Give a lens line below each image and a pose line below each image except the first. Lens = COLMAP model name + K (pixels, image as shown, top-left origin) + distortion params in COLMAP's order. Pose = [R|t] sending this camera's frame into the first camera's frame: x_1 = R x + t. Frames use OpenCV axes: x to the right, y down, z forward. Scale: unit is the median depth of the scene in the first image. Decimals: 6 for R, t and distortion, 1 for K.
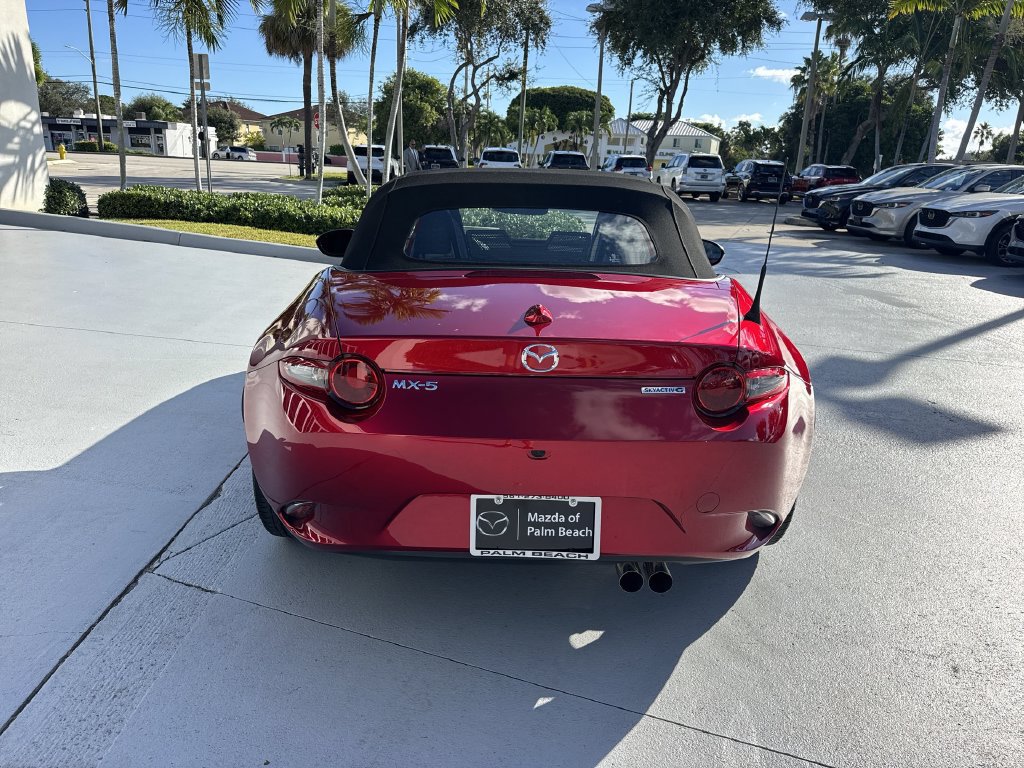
lens RADIAL K [[727.1, 0, 505.9], [0, 727.1, 383.9], [0, 0, 1]] dist [0.034823, -0.038921]
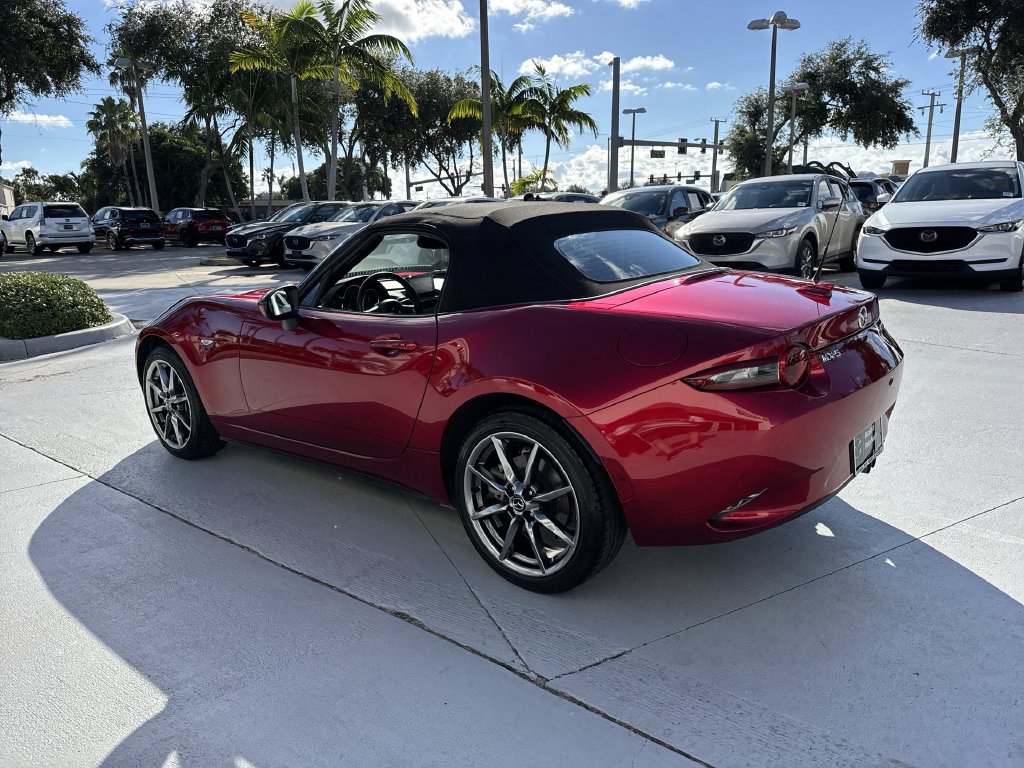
lens RADIAL K [[727.0, 0, 507.5], [0, 727.0, 380.3], [0, 0, 1]] dist [0.036584, -0.051226]
pose [[0.636366, -0.222783, 0.738516, -0.079081], [0.267434, 0.961727, 0.059675, -0.010157], [-0.723546, 0.159529, 0.671589, 0.031242]]
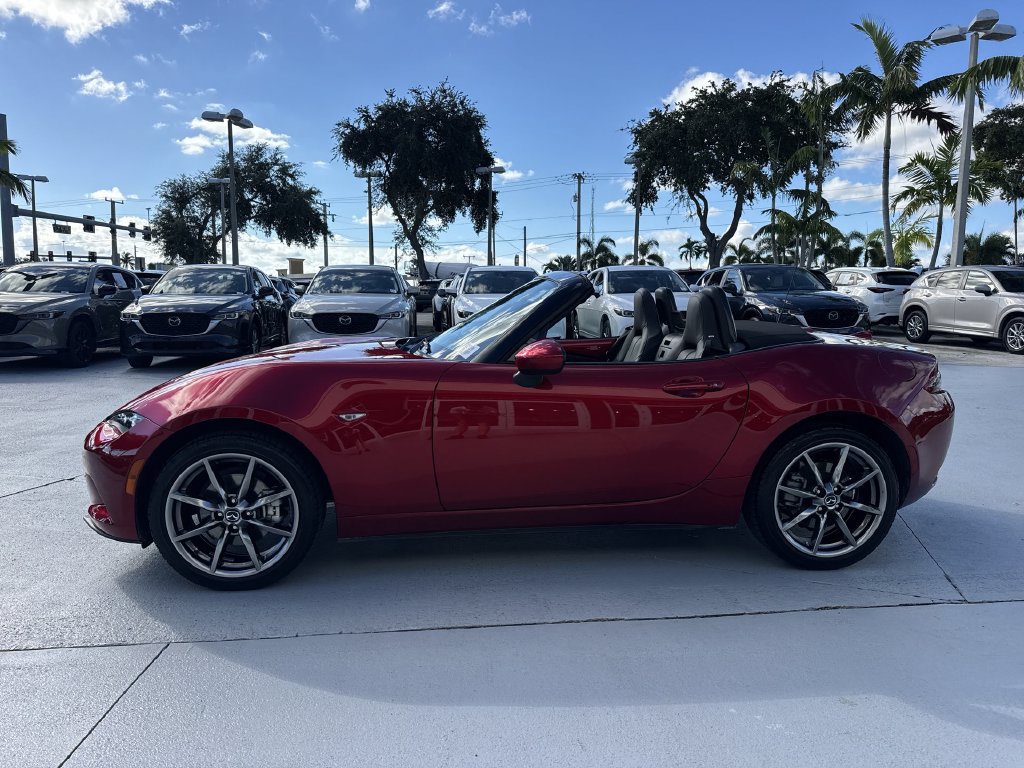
lens RADIAL K [[727.0, 0, 521.9], [0, 727.0, 391.6], [0, 0, 1]] dist [0.036584, -0.051226]
pose [[-0.117913, -0.160528, 0.979963, -0.113265], [0.264581, 0.946095, 0.186815, -0.035825], [-0.957128, 0.281308, -0.069085, 0.125405]]
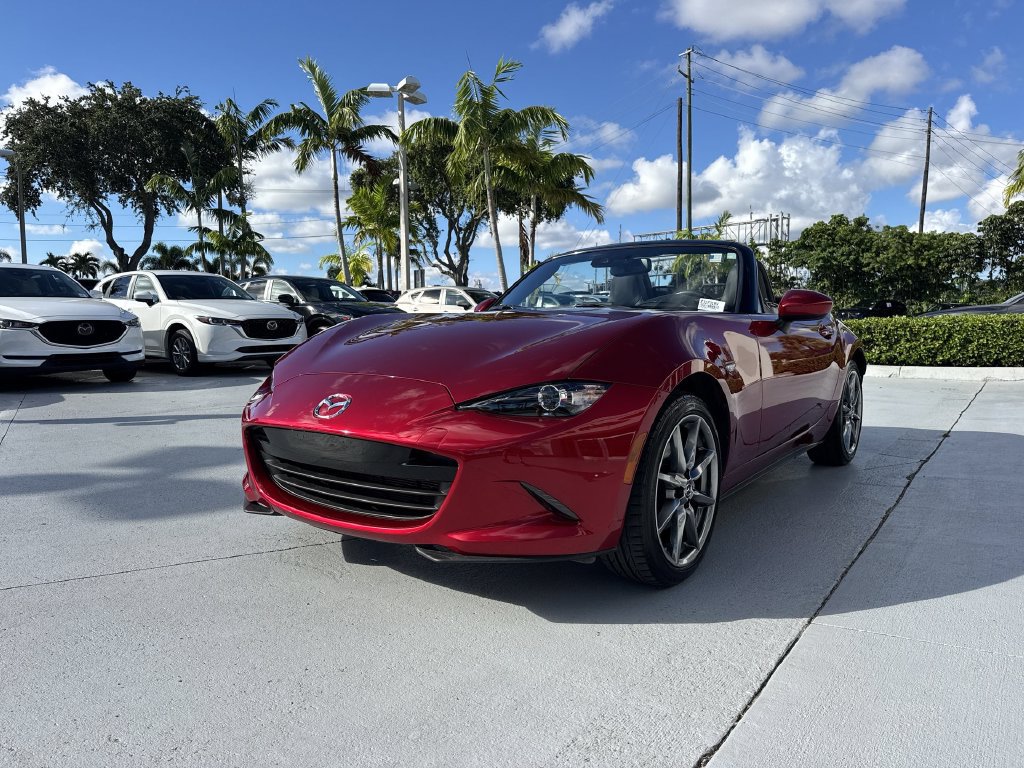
lens RADIAL K [[727.0, 0, 516.9], [0, 727.0, 378.3], [0, 0, 1]] dist [0.036584, -0.051226]
pose [[-0.811930, -0.071843, 0.579318, -0.053424], [0.140435, 0.939214, 0.313298, -0.050235], [-0.566611, 0.335732, -0.752486, 0.217584]]
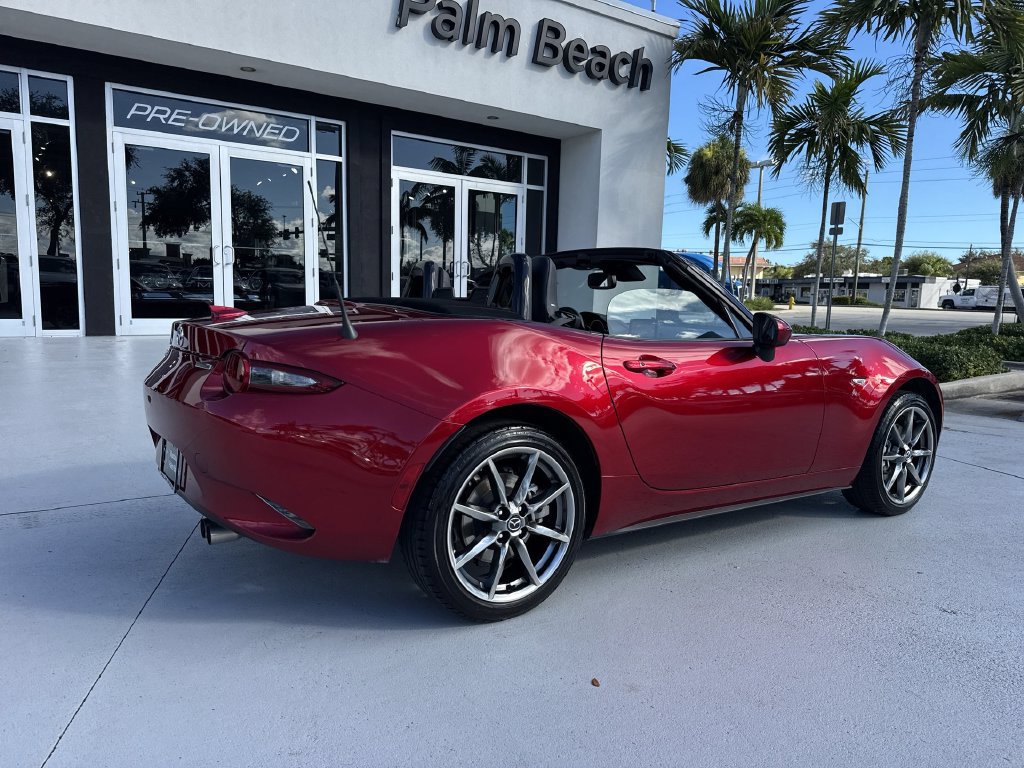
lens RADIAL K [[727.0, 0, 511.8], [0, 727.0, 382.5], [0, 0, 1]] dist [0.036584, -0.051226]
pose [[0.575404, 0.067502, -0.815079, 0.088861], [-0.233647, 0.968623, -0.084725, 0.001064], [0.783785, 0.239192, 0.573122, 0.039811]]
